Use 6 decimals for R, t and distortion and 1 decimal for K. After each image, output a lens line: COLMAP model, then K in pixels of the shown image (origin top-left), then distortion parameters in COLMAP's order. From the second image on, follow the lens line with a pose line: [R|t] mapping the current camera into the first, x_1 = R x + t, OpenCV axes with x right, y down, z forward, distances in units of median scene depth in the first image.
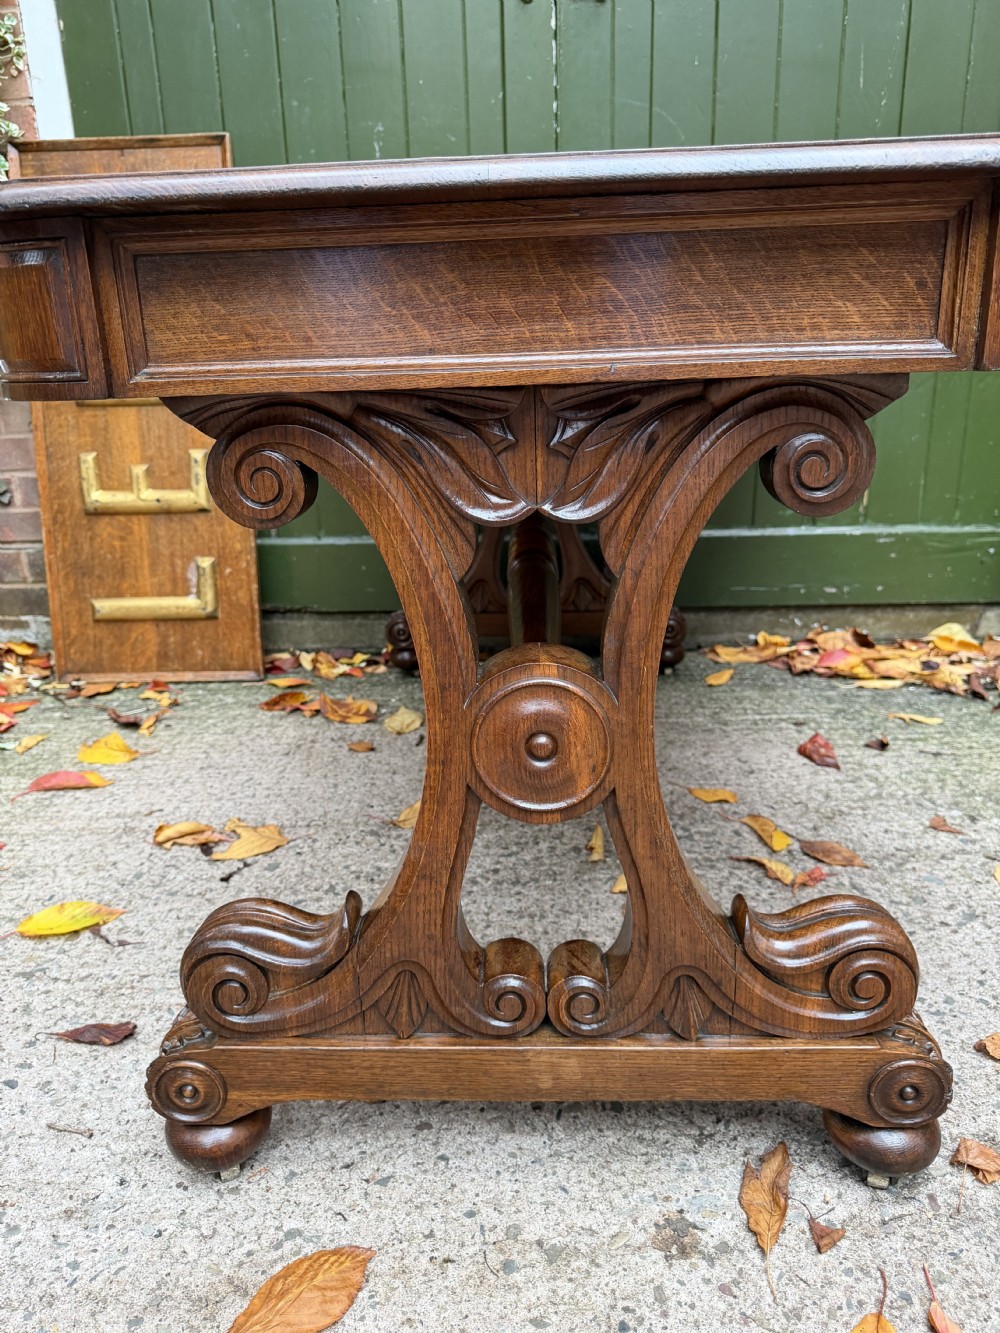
lens RADIAL K [[953.3, 0, 499.0], [0, 953.3, 664.3], [0, 0, 1]] dist [0.004227, -0.011561]
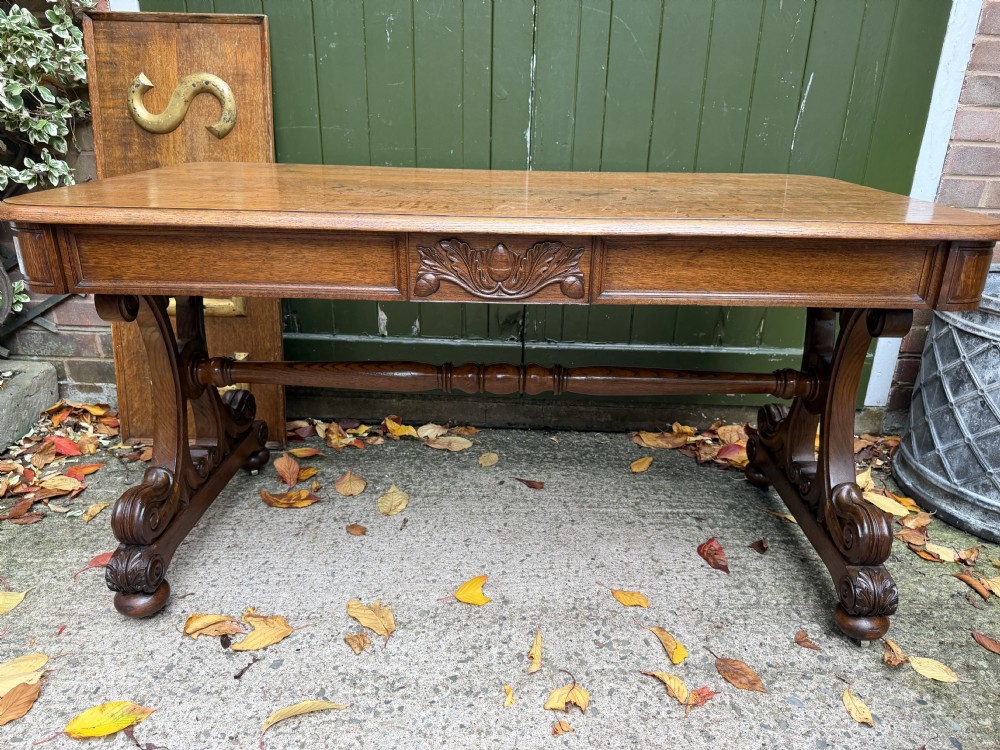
lens RADIAL K [[711.2, 0, 501.6], [0, 711.2, 378.8], [0, 0, 1]] dist [0.005117, -0.008054]
pose [[0.998757, 0.041445, 0.027689, 0.017677], [-0.043009, 0.997359, 0.058521, -0.247063], [-0.025191, -0.059639, 0.997902, 0.083770]]
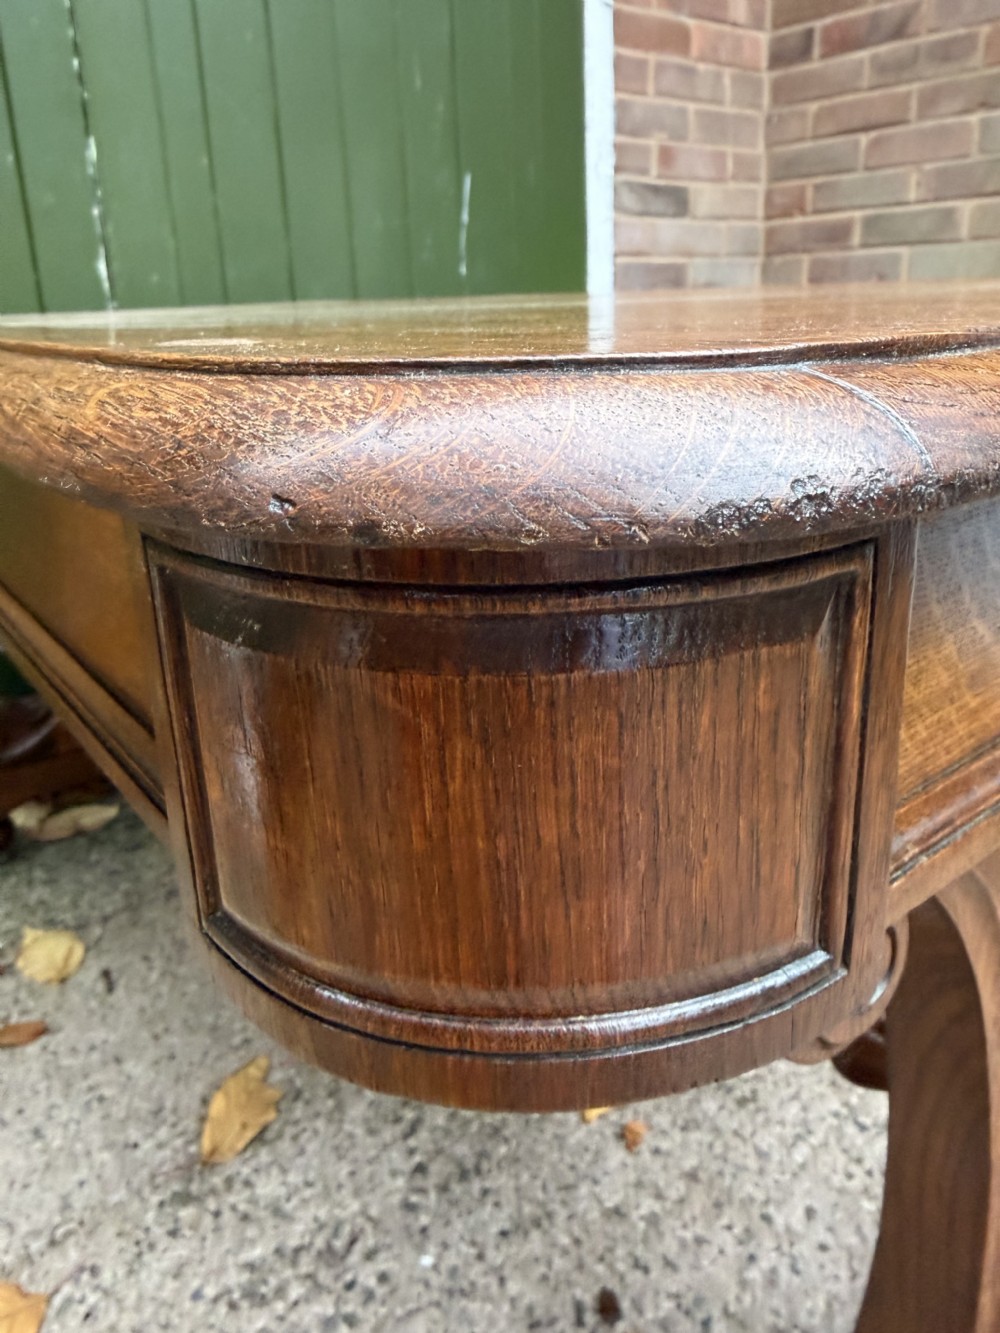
lens RADIAL K [[962.3, 0, 499.1], [0, 962.3, 575.7], [0, 0, 1]] dist [0.002446, 0.005071]
pose [[0.780086, -0.177336, 0.600014, -0.315448], [0.209549, 0.977659, 0.016512, -0.208984], [-0.589537, 0.112852, 0.799819, 0.380270]]
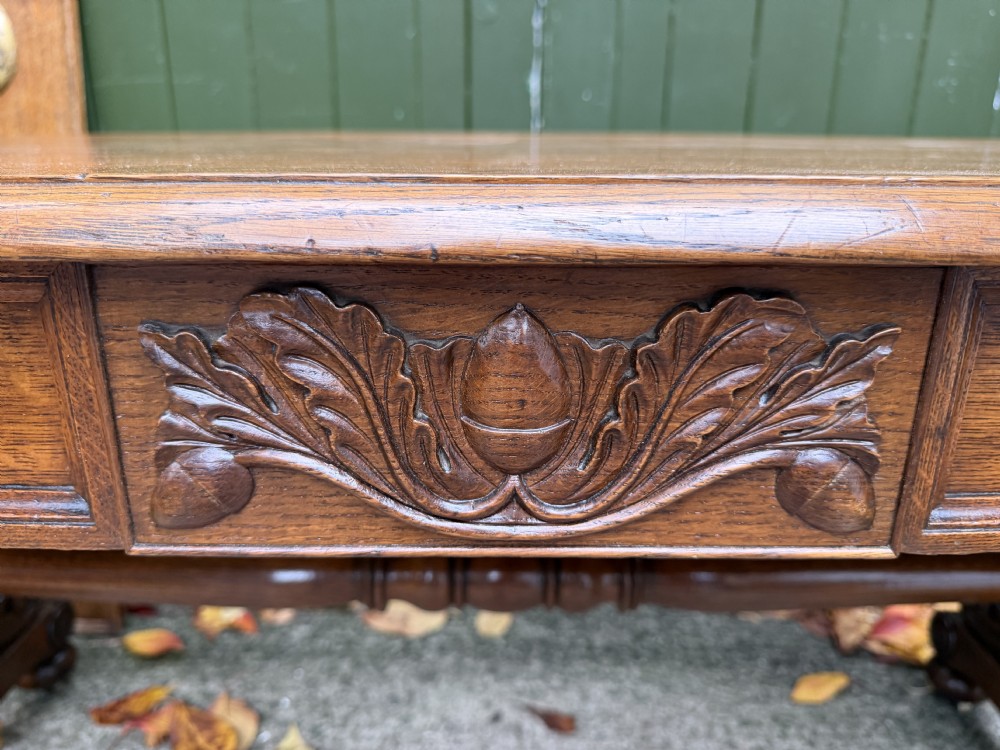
lens RADIAL K [[741.8, 0, 499.6], [0, 741.8, 371.8], [0, 0, 1]] dist [-0.038074, -0.003233]
pose [[0.999065, 0.027765, 0.033141, 0.032716], [-0.028170, 0.999533, 0.011840, -0.342938], [-0.032797, -0.012763, 0.999381, 0.733086]]
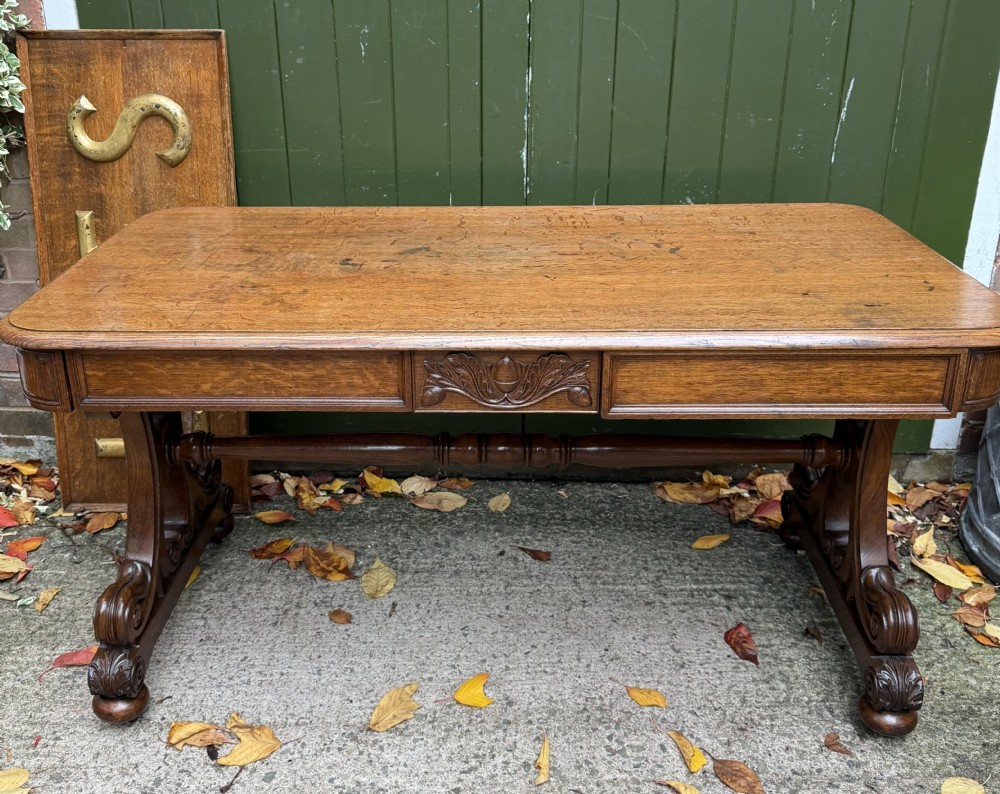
lens RADIAL K [[985.0, 0, 474.5], [0, 985.0, 340.3], [0, 0, 1]] dist [0.014053, -0.027696]
pose [[0.999753, 0.021510, 0.005559, -0.000514], [-0.021834, 0.997506, 0.067114, -0.450470], [-0.004102, -0.067218, 0.997730, -0.208136]]
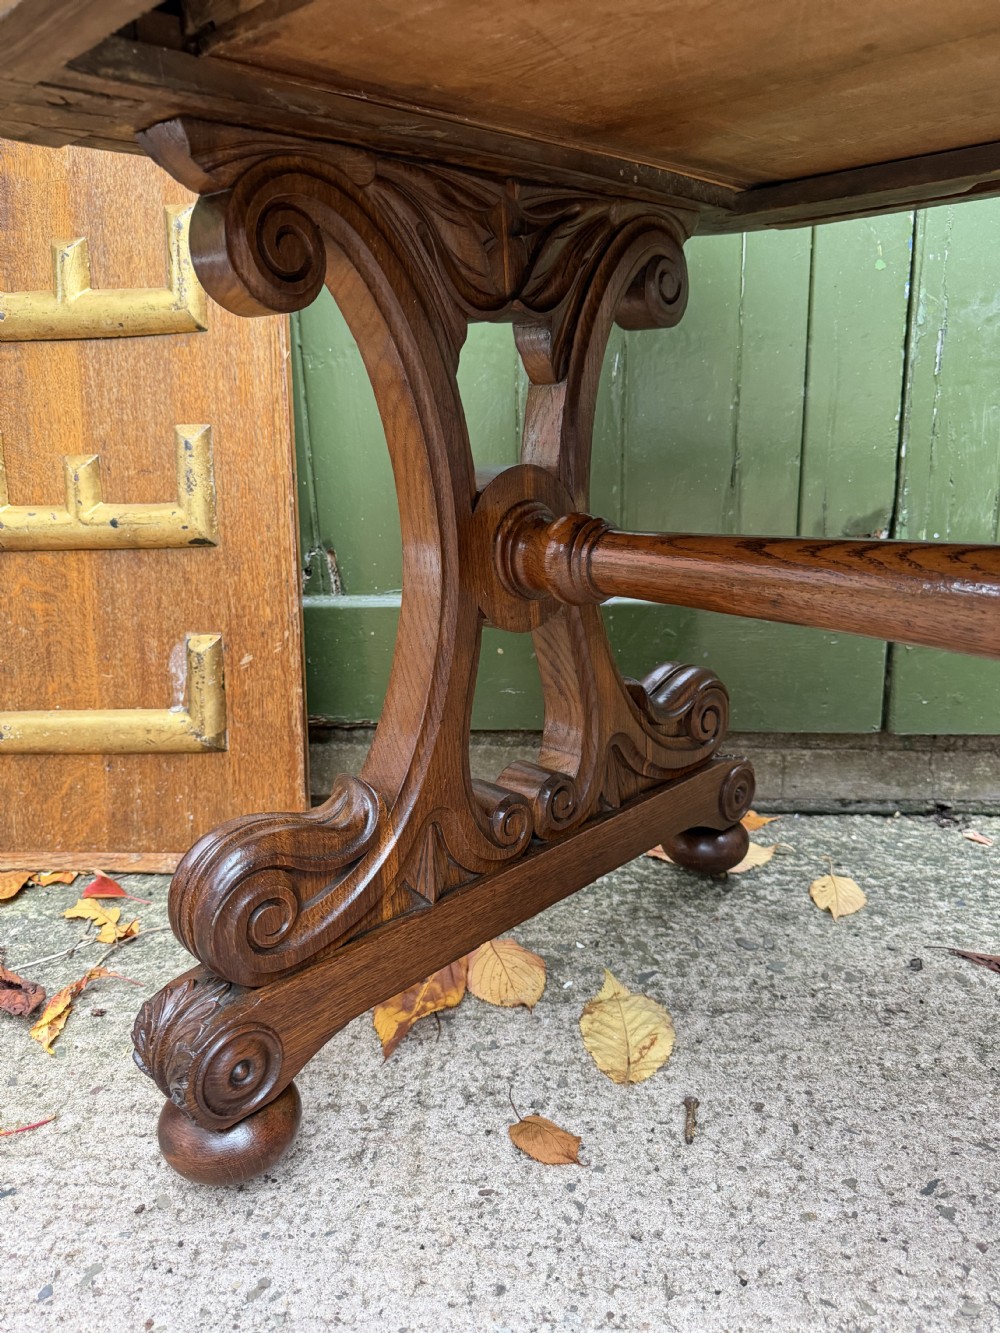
lens RADIAL K [[958.3, 0, 499.7], [0, 958.3, 674.1], [0, 0, 1]] dist [0.004305, -0.003350]
pose [[0.998429, 0.012853, -0.054545, -0.202733], [-0.014747, 0.999297, -0.034456, -0.126550], [0.054064, 0.035206, 0.997917, 0.829237]]
